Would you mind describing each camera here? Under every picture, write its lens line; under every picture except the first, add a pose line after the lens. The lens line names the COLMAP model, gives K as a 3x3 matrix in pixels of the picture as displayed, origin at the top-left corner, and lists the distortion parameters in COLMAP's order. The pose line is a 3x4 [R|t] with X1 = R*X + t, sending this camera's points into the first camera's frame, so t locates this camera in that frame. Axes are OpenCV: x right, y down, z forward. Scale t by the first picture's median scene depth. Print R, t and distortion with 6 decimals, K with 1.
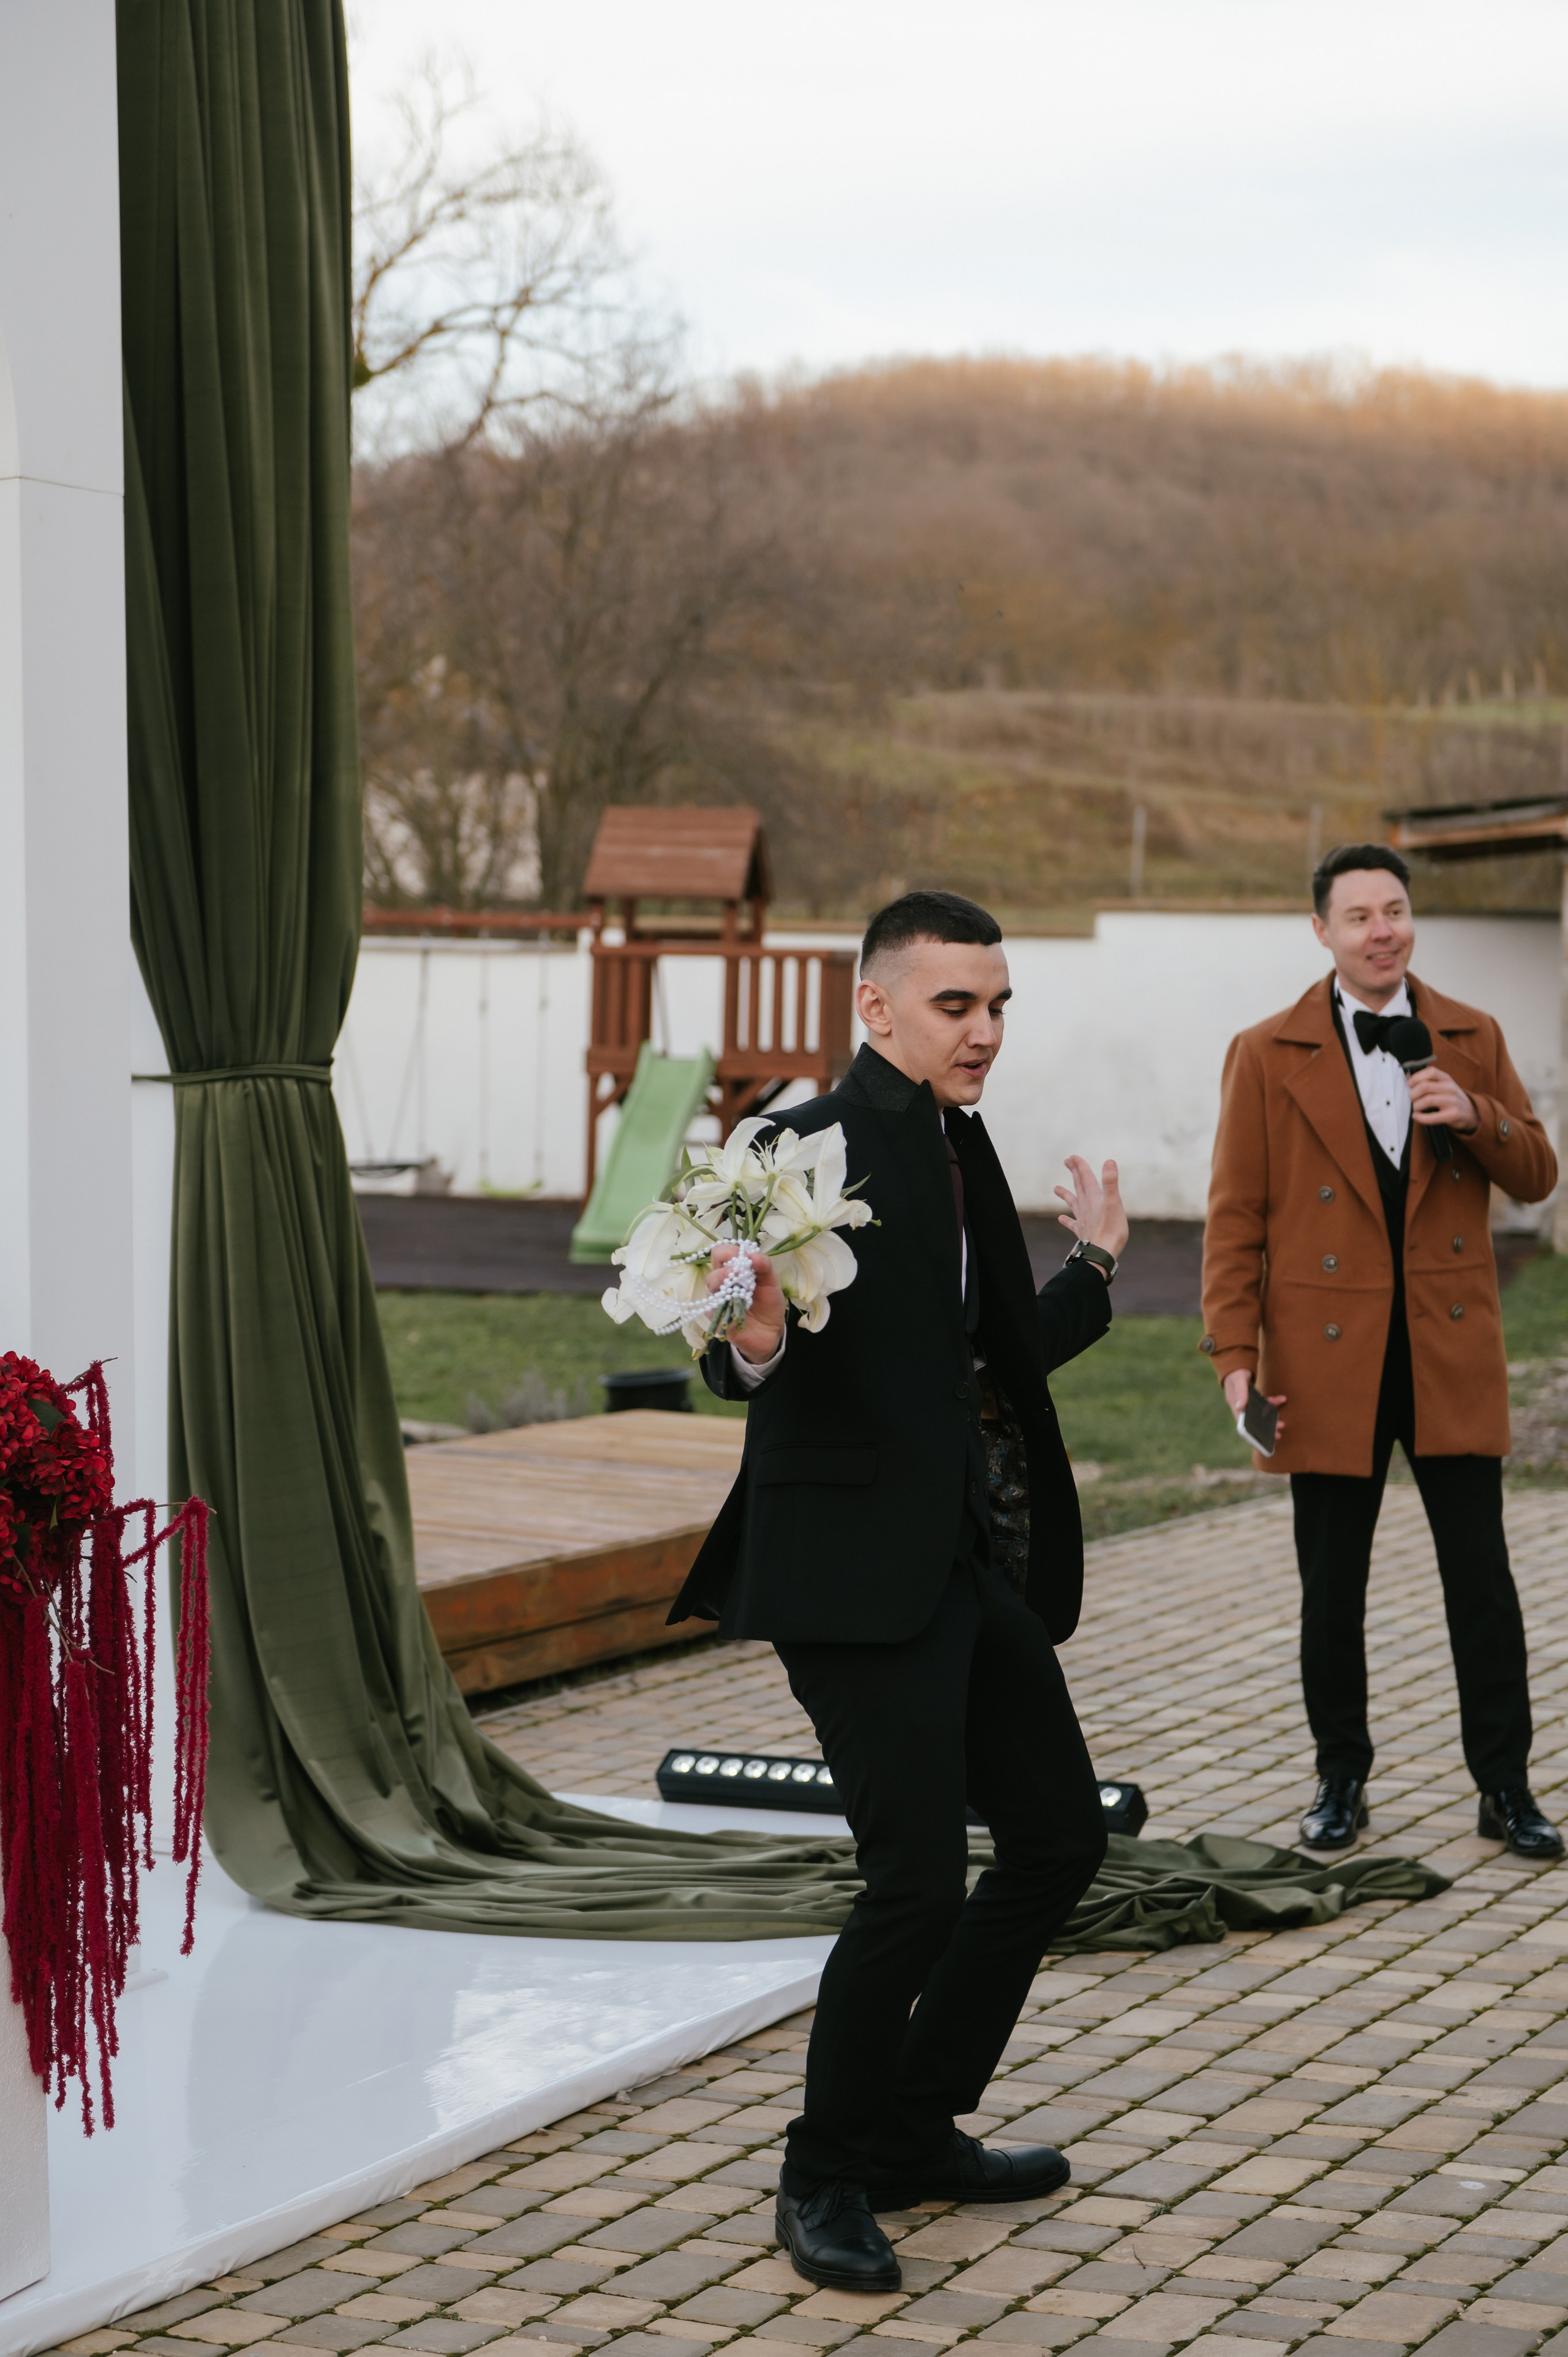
lens RADIAL K [[4104.3, 0, 782.0], [0, 4104.3, 1250.6], [0, 0, 1]] dist [0.011517, -0.034059]
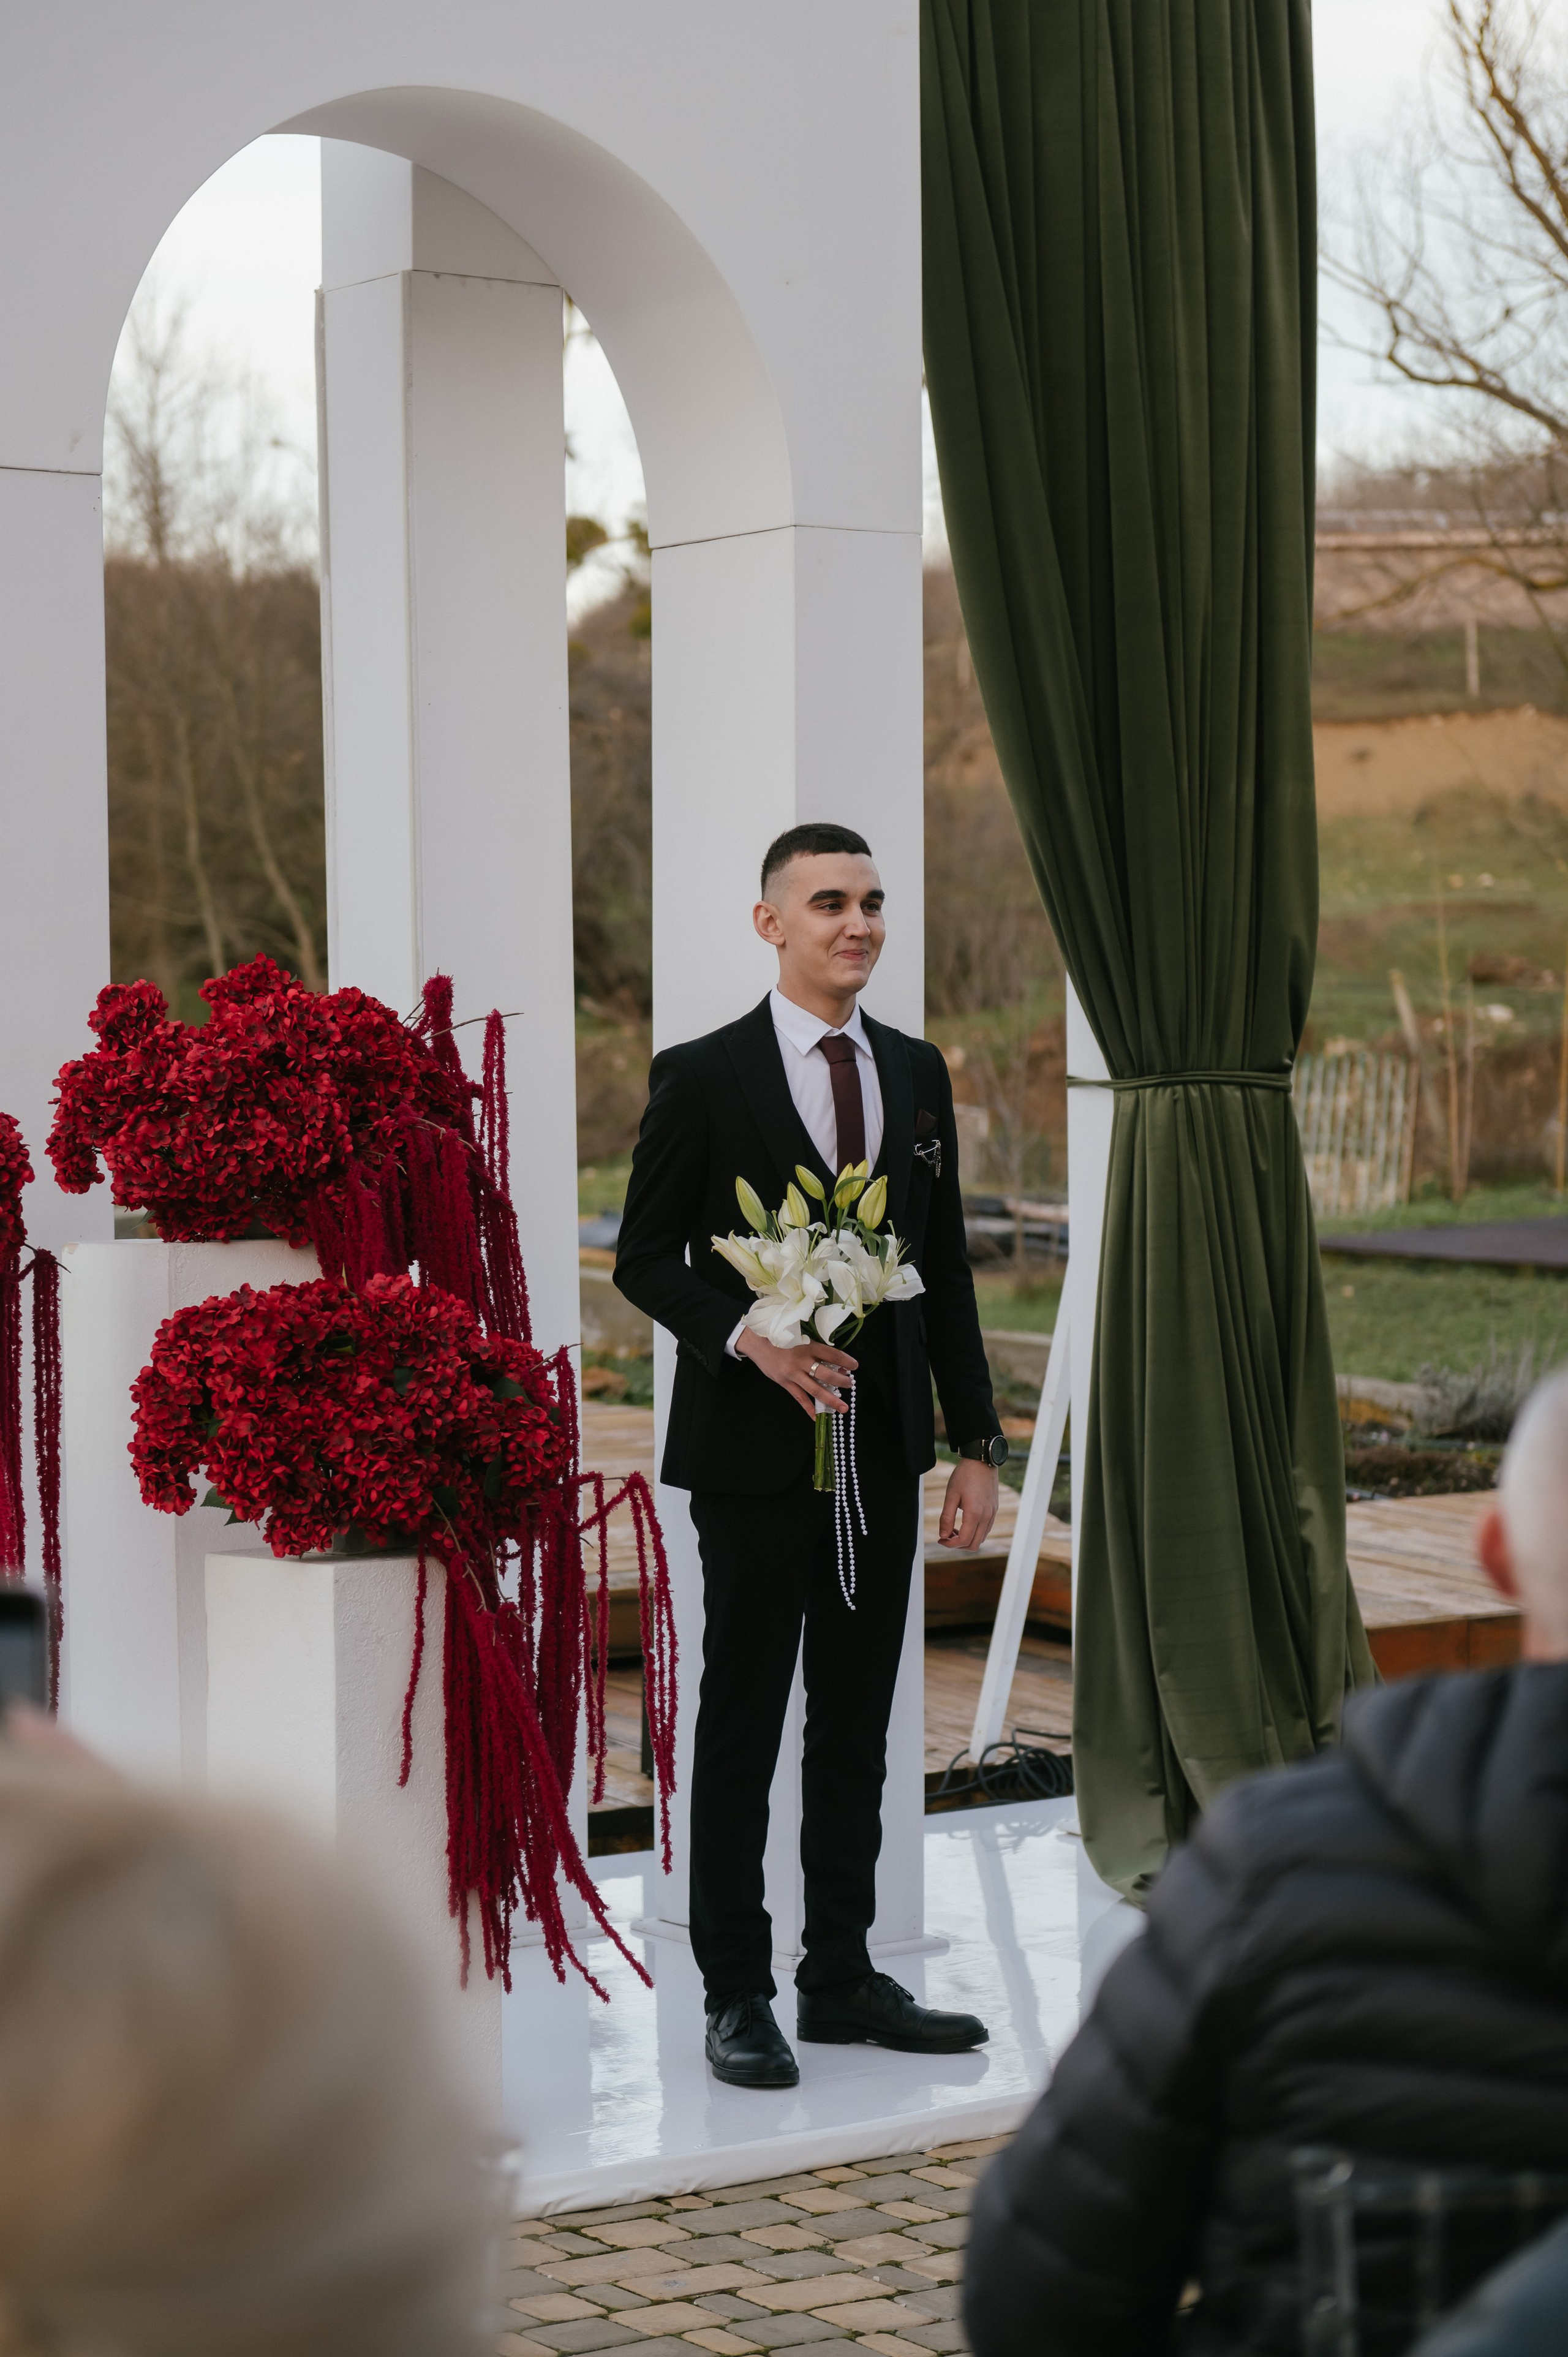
lens RADIAL K [[4502.9, 0, 784.0], [0, 4502.9, 1178.5], [0, 0, 1]] dist [0.025322, 0.039146]
pose [[0.887476, 0.016629, -0.460553, 0.304823], [-0.024262, 0.999649, -0.010659, -0.004530], [0.460214, 0.020633, 0.887568, -0.035989]]
